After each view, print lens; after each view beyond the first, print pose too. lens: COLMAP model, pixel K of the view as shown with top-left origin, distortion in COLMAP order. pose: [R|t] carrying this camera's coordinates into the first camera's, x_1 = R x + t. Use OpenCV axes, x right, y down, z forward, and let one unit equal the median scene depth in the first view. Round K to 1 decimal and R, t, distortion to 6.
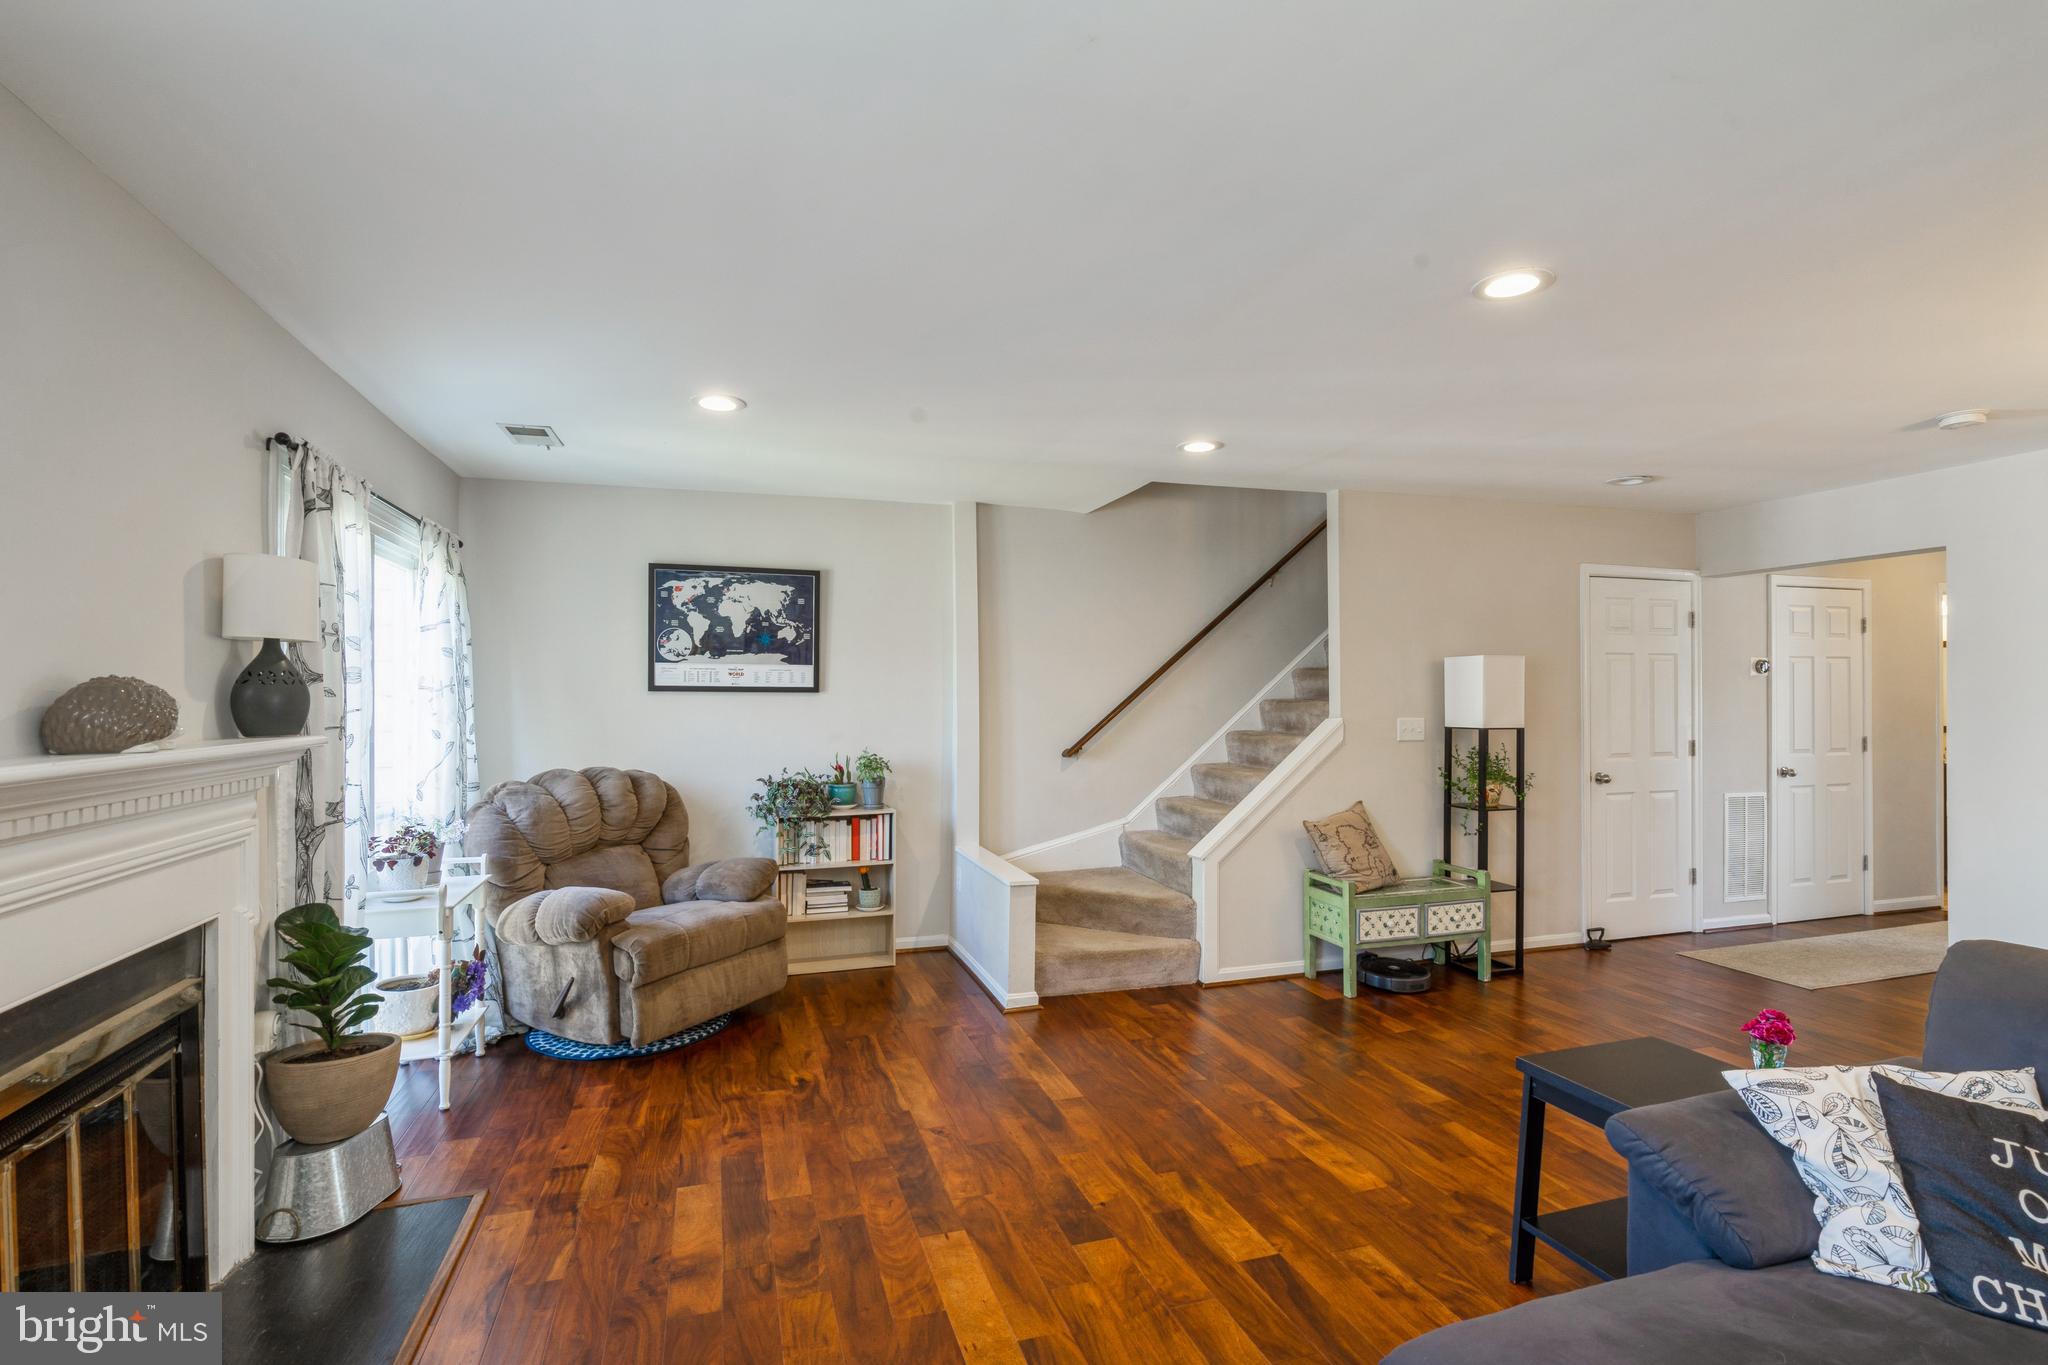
lens RADIAL K [[930.1, 0, 1023.3], [0, 930.1, 696.5], [0, 0, 1]] dist [-0.001720, -0.000068]
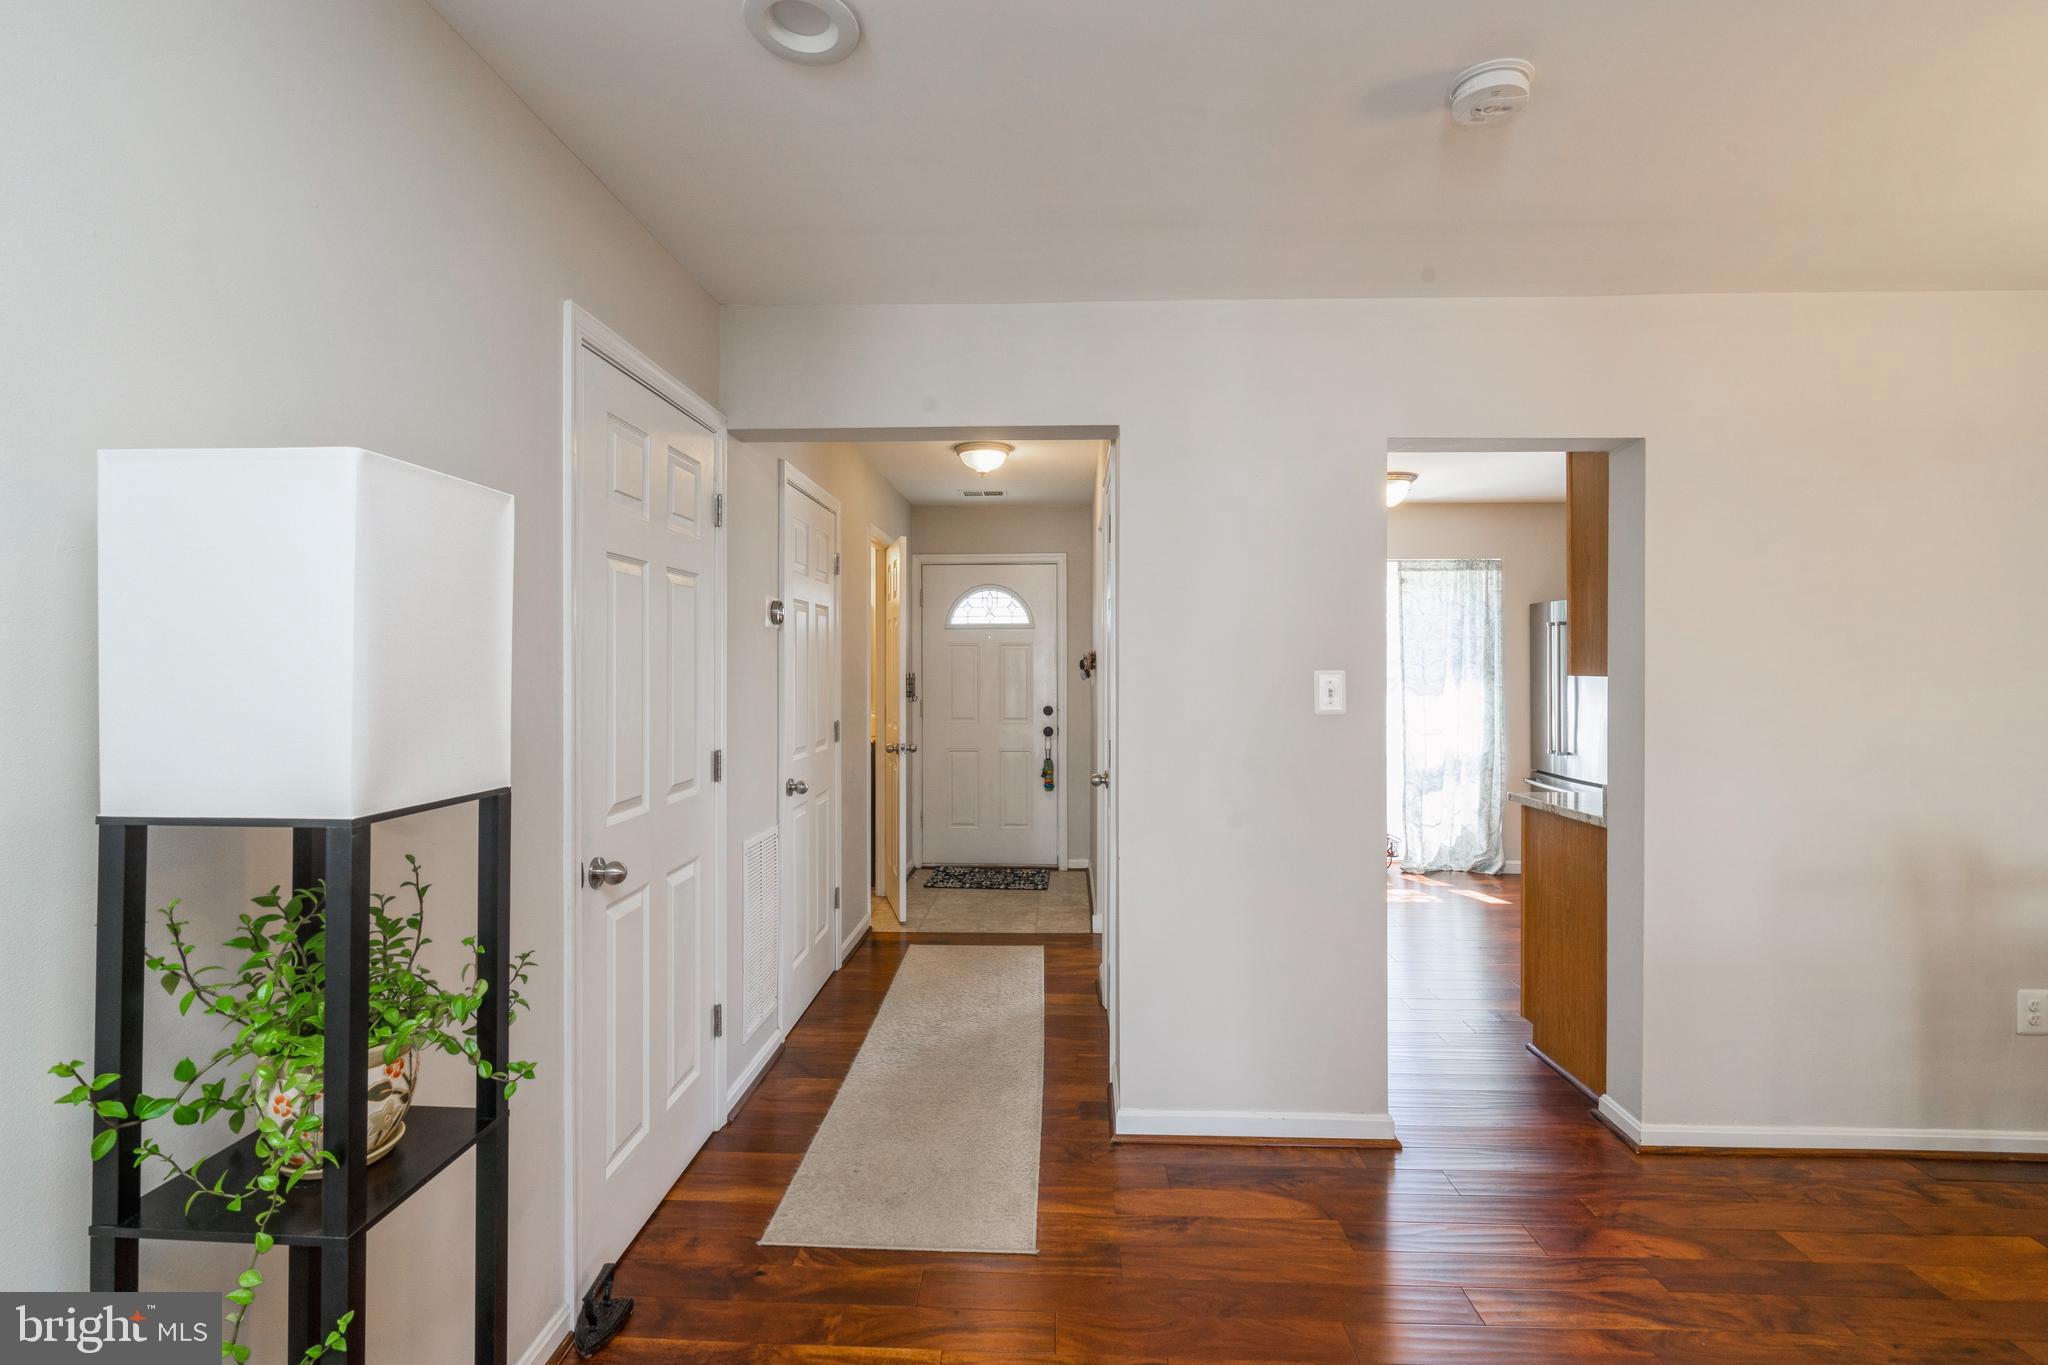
lens RADIAL K [[930.1, 0, 1010.1], [0, 930.1, 666.5], [0, 0, 1]] dist [-0.001720, -0.000068]
pose [[0.348870, 0.002159, 0.937168, 0.372338], [-0.005958, 0.999982, -0.000086, 0.000829], [-0.937152, -0.005554, 0.348877, 0.830019]]
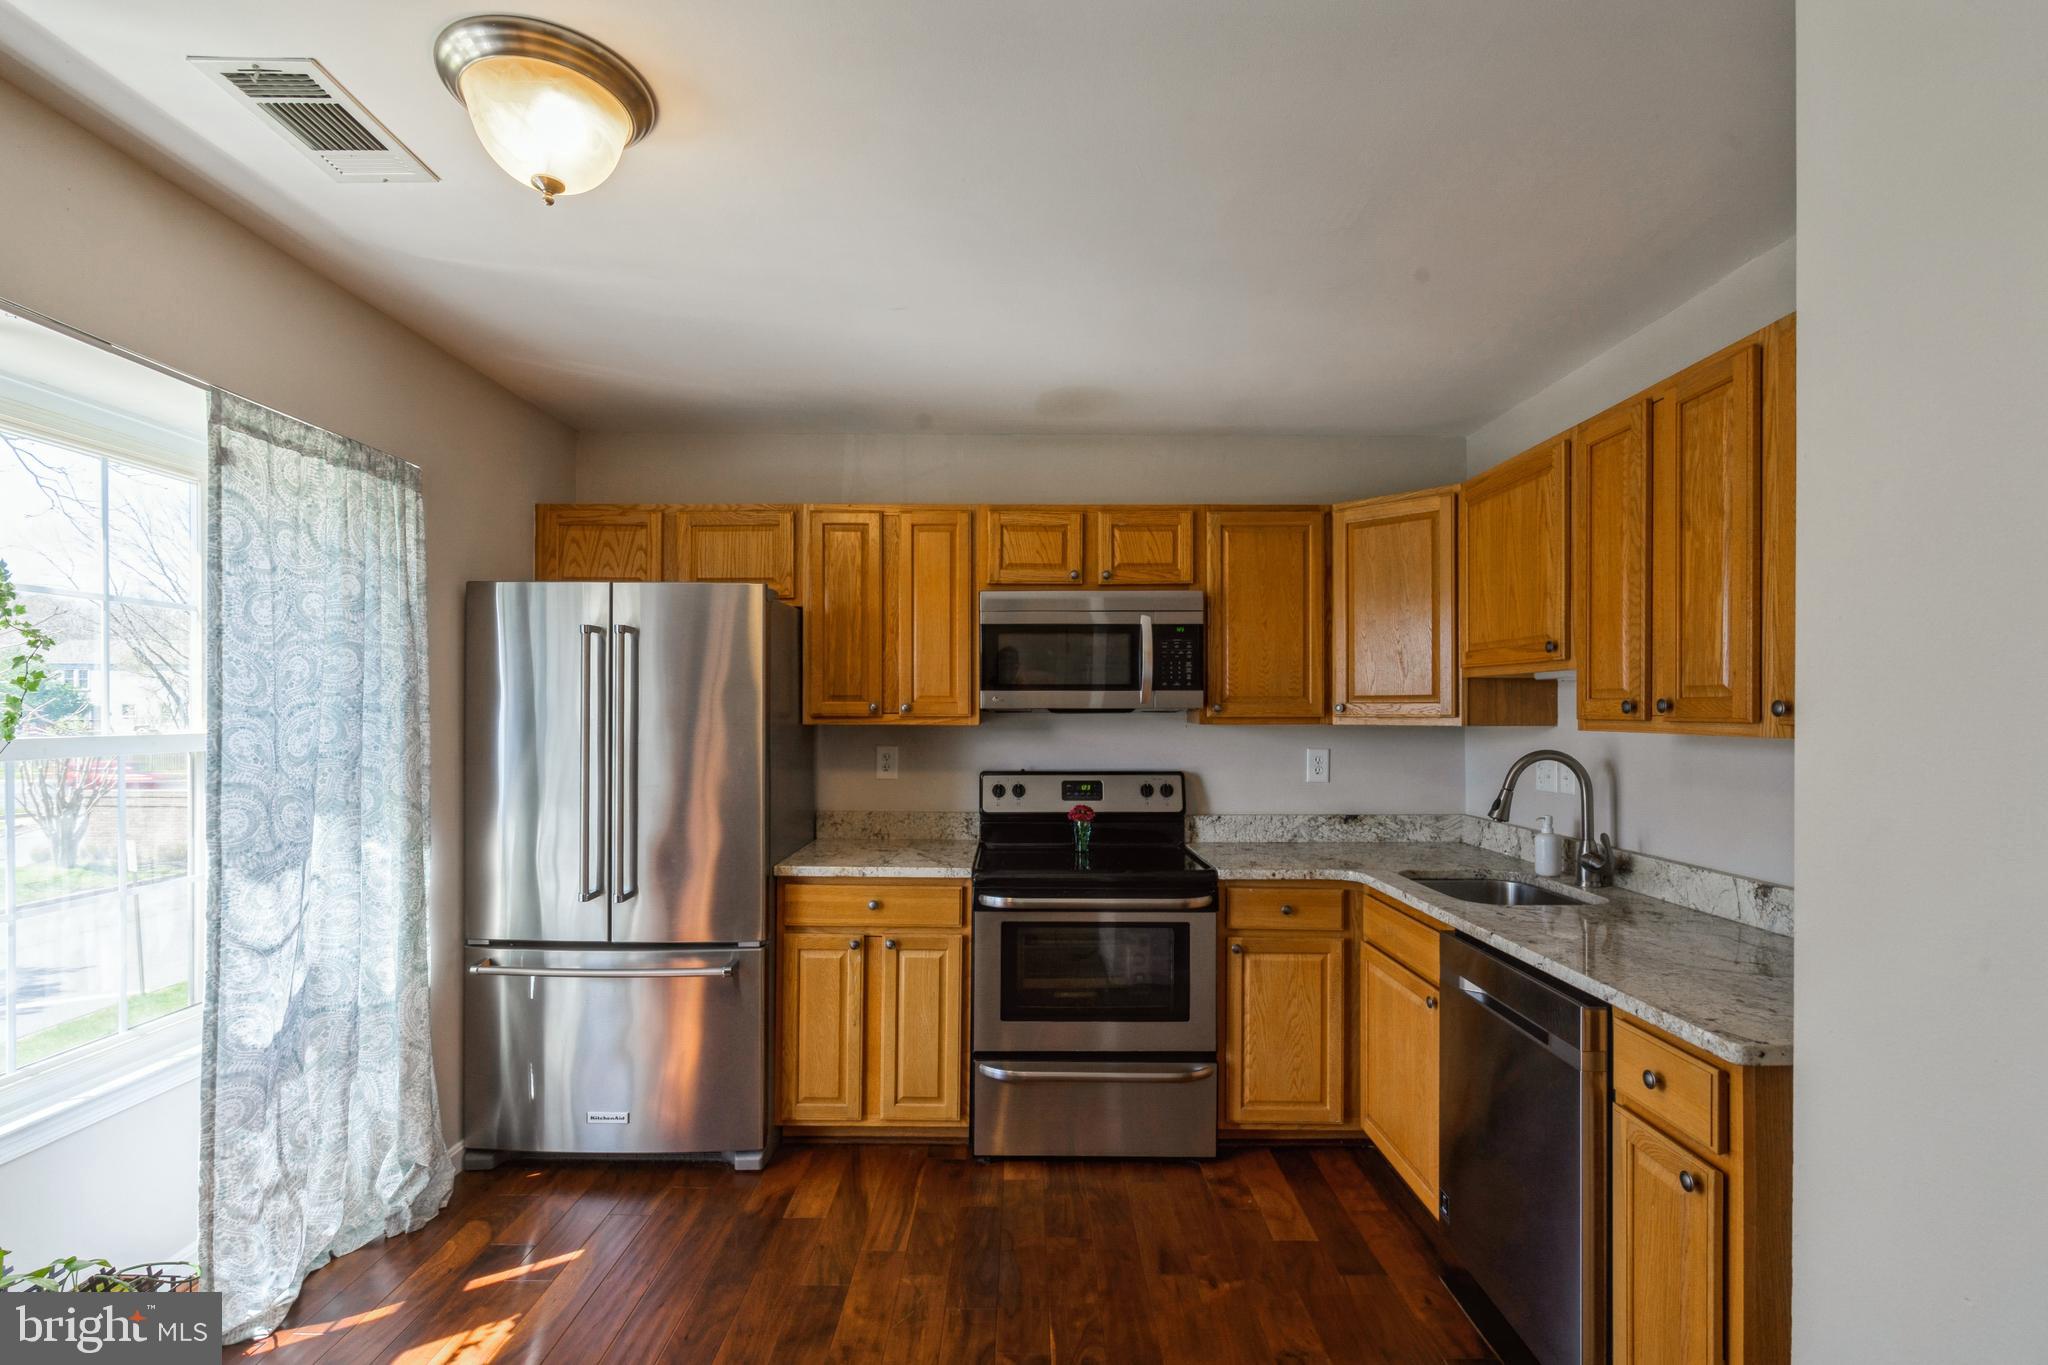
lens RADIAL K [[930.1, 0, 1023.9], [0, 930.1, 703.2], [0, 0, 1]] dist [-0.001720, -0.000068]
pose [[-0.951747, 0.000333, 0.306883, 1.387629], [-0.001822, 0.999976, -0.006734, -0.009946], [-0.306878, -0.006968, -0.951723, 1.075193]]
